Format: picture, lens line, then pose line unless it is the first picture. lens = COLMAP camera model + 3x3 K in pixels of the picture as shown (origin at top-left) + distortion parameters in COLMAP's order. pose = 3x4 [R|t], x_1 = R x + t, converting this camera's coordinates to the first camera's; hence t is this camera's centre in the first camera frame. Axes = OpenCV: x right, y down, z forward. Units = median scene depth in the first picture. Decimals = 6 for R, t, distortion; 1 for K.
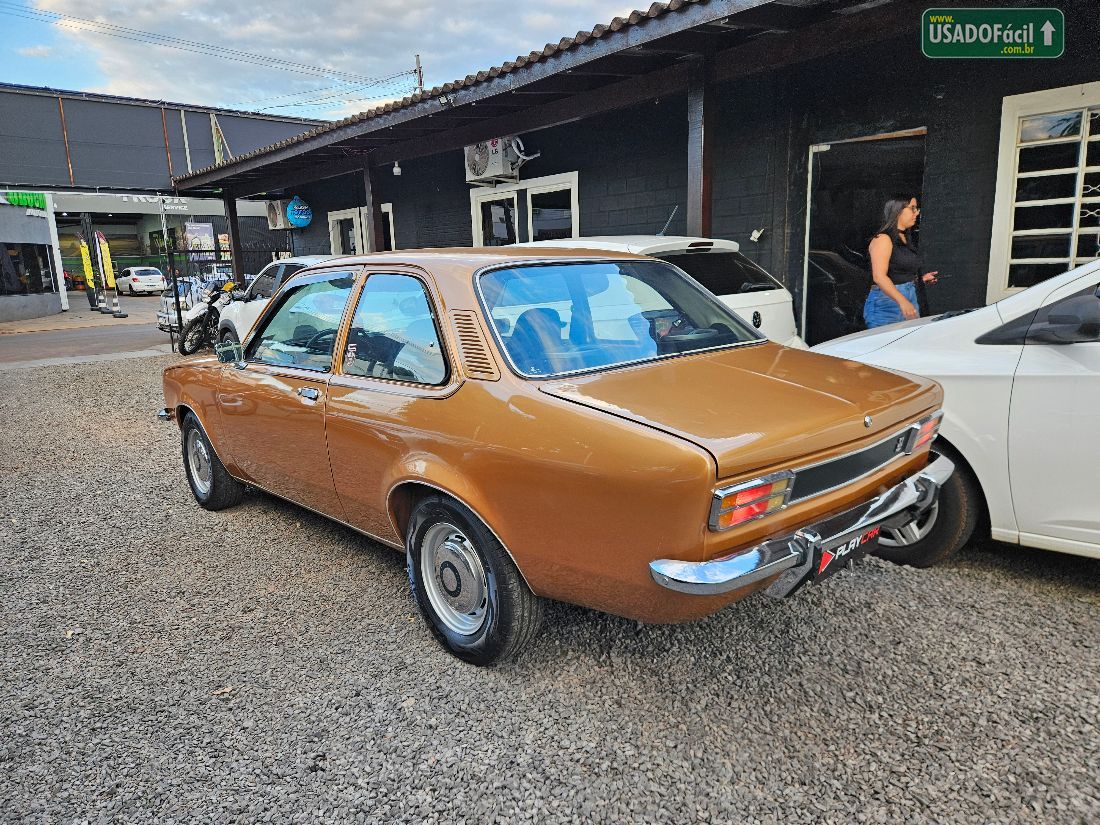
lens RADIAL K [[743.9, 0, 547.9], [0, 743.9, 426.3], [0, 0, 1]] dist [0.037032, -0.033766]
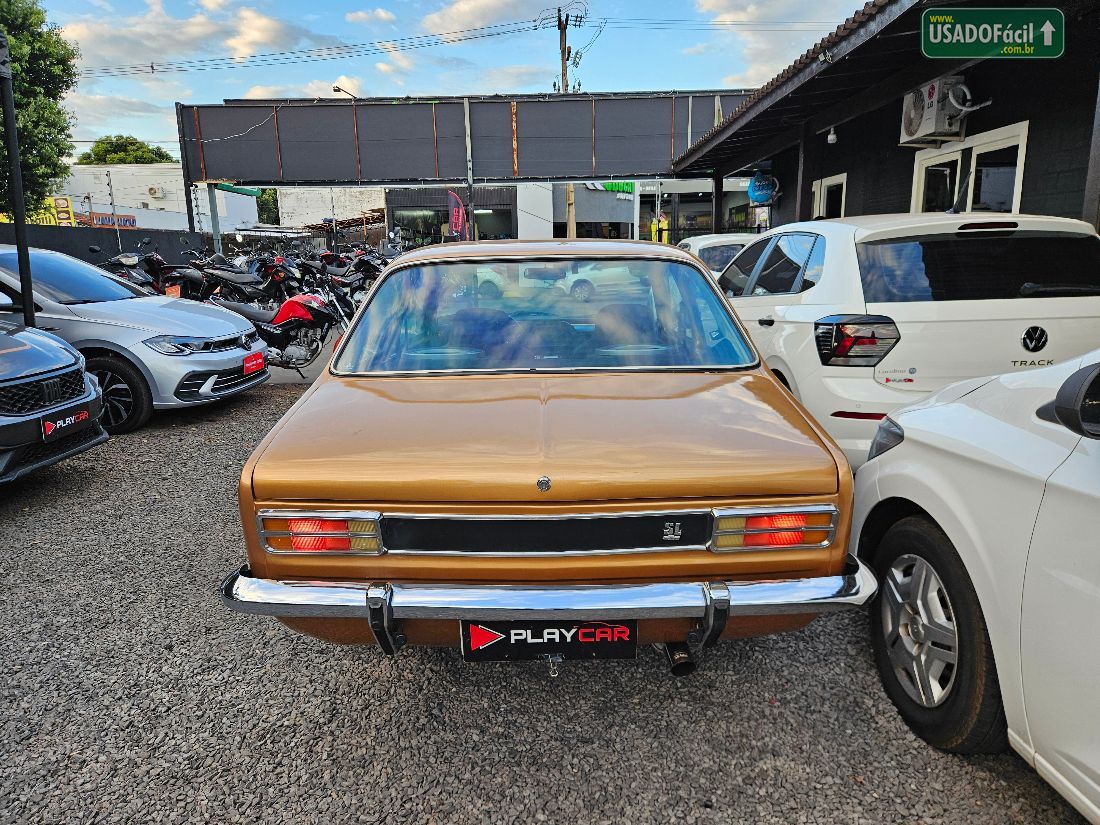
lens RADIAL K [[743.9, 0, 542.5], [0, 743.9, 433.8], [0, 0, 1]] dist [0.037032, -0.033766]
pose [[0.725420, 0.173568, -0.666063, 0.225847], [-0.142971, 0.984575, 0.100856, -0.032433], [0.673294, 0.022065, 0.739045, 0.105504]]
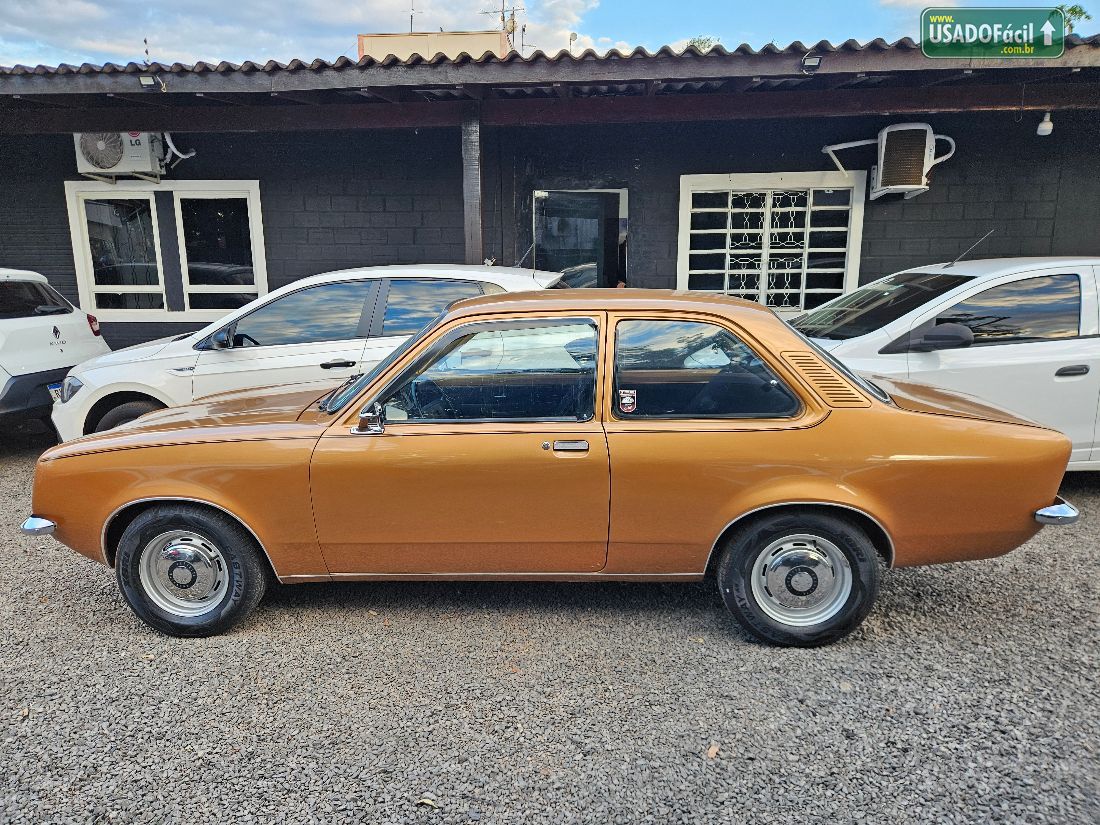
lens RADIAL K [[736.5, 0, 549.6], [0, 736.5, 414.7], [0, 0, 1]] dist [0.040279, -0.037694]
pose [[0.709728, -0.111689, 0.695566, -0.337028], [0.128026, 0.991360, 0.028553, -0.038241], [-0.692745, 0.068785, 0.717895, 0.122665]]
